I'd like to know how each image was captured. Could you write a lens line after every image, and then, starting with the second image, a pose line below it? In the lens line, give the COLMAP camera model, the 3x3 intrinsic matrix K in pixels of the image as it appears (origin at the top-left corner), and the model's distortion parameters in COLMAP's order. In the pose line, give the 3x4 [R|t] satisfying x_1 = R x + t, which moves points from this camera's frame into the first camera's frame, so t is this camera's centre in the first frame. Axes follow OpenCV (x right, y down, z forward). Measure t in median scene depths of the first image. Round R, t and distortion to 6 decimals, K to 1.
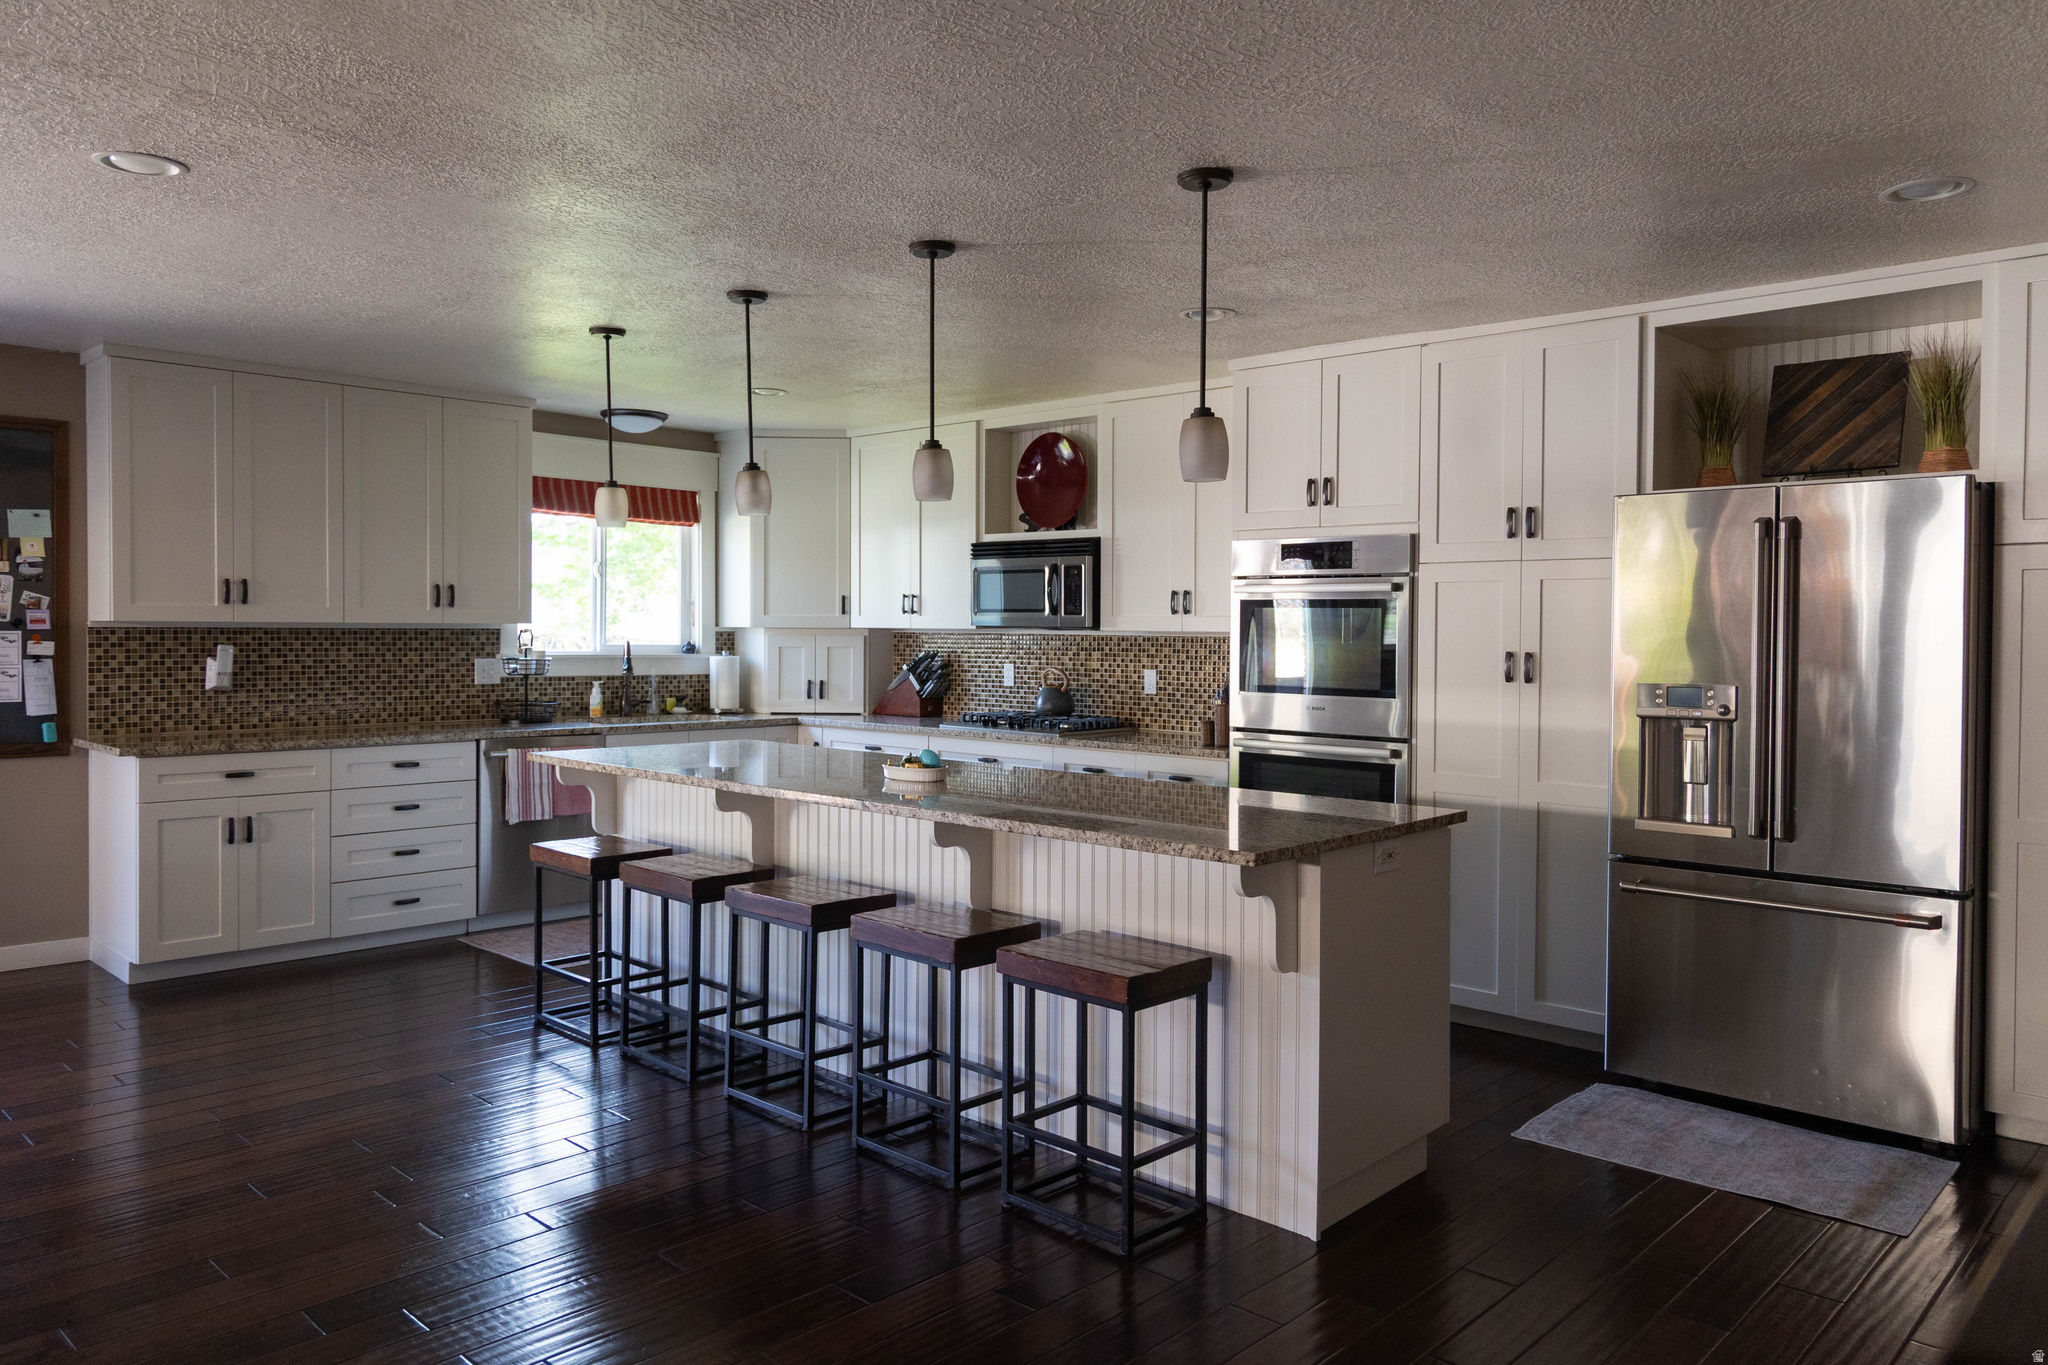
lens RADIAL K [[1411.7, 0, 1027.1], [0, 1411.7, 679.5], [0, 0, 1]] dist [0.022023, 0.001347]
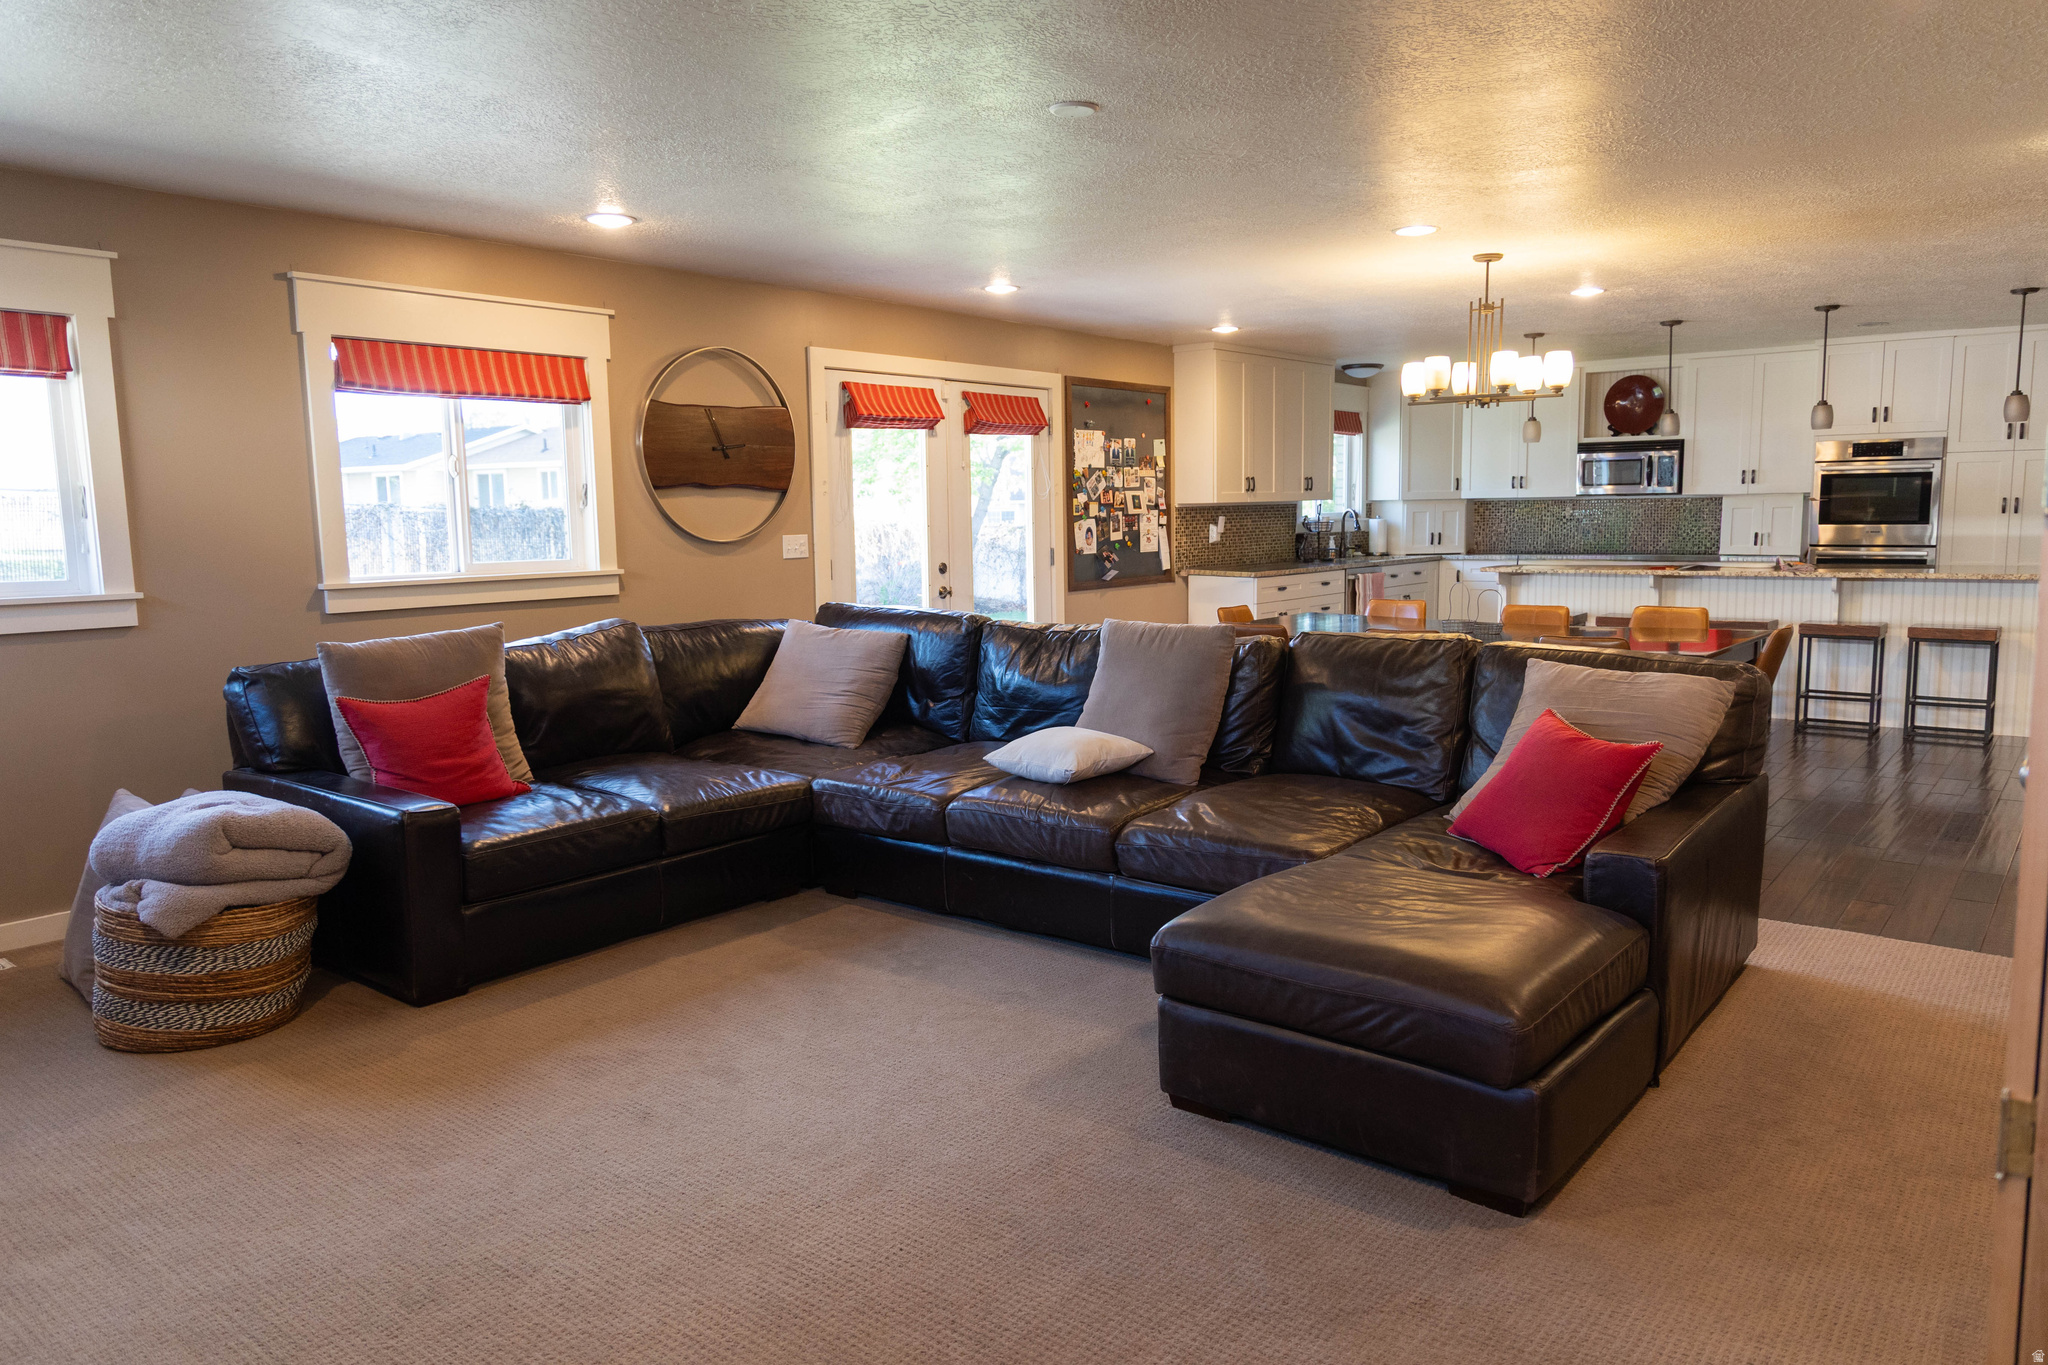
lens RADIAL K [[1411.7, 0, 1013.8], [0, 1411.7, 689.9], [0, 0, 1]] dist [0.022023, 0.001347]
pose [[0.994147, -0.038406, 0.100981, -0.935155], [0.028753, 0.995027, 0.095364, 0.013230], [-0.104141, -0.091903, 0.990307, -0.636660]]
